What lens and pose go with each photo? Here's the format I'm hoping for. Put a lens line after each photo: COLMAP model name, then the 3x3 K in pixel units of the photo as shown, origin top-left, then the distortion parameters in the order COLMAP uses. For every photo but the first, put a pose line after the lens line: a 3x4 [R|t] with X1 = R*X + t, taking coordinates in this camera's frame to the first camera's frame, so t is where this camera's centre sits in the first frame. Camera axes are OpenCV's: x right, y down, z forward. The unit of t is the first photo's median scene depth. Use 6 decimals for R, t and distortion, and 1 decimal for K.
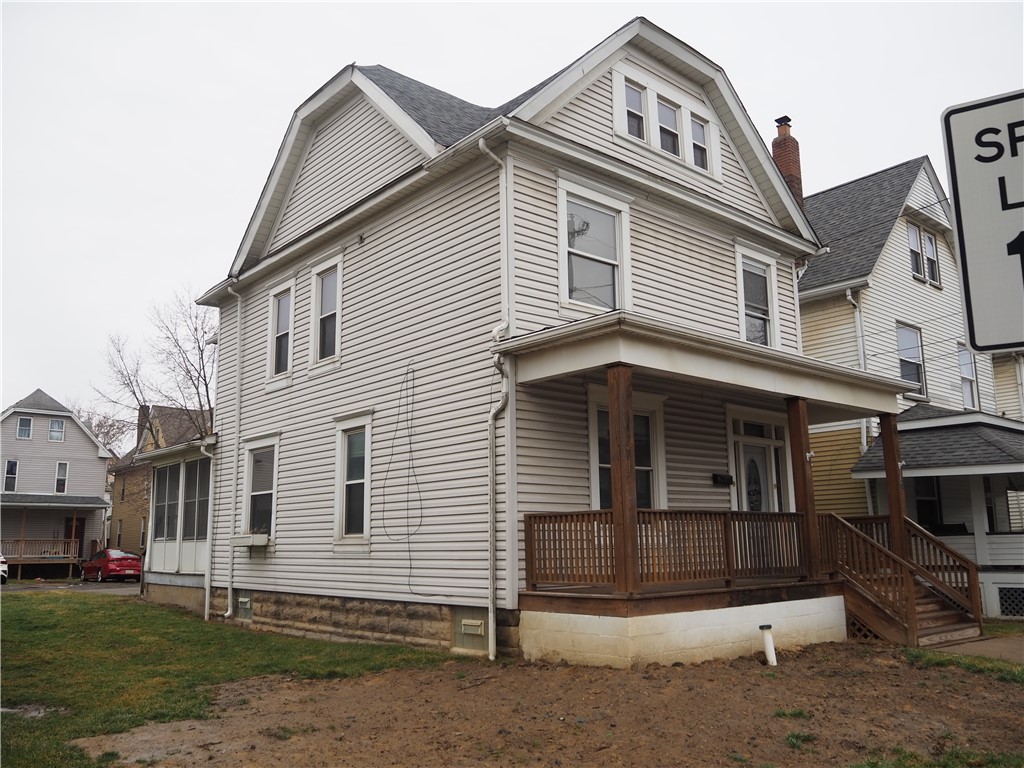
lens RADIAL K [[850.1, 0, 512.0], [0, 850.1, 384.0], [0, 0, 1]] dist [-0.050442, 0.005823]
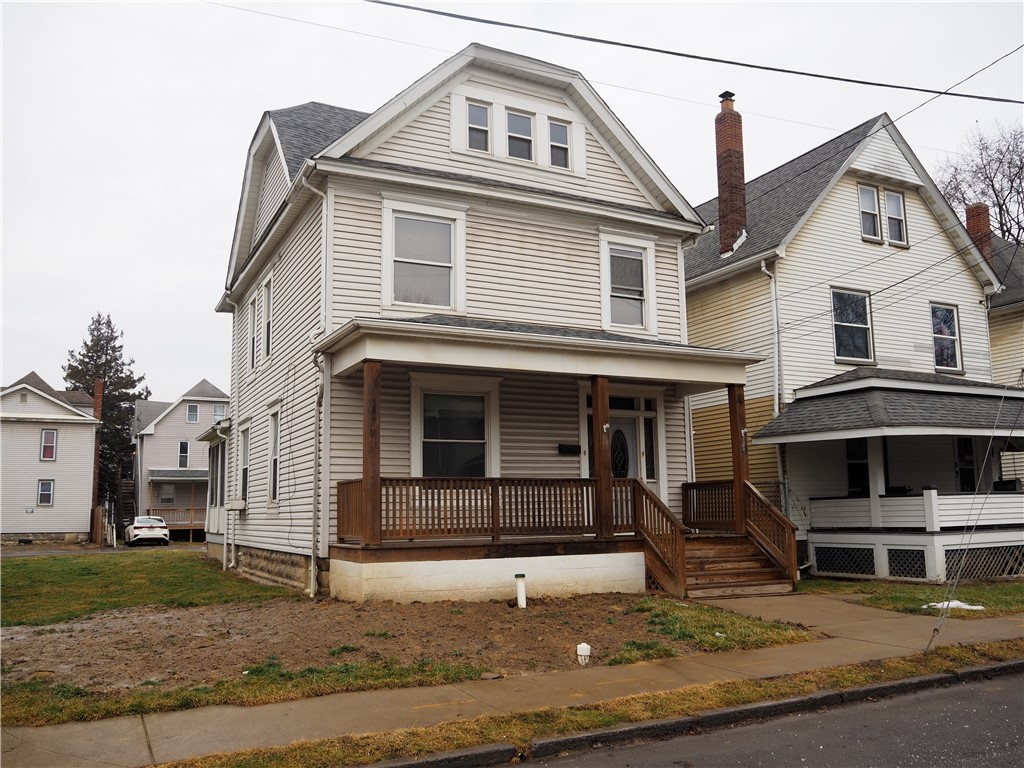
lens RADIAL K [[850.3, 0, 512.0], [0, 850.3, 390.8], [0, 0, 1]] dist [-0.060219, -0.000945]
pose [[0.969952, -0.037726, -0.240353, 0.441060], [0.048654, 0.998027, 0.039693, -0.012475], [0.238381, -0.050195, 0.969874, -0.102636]]
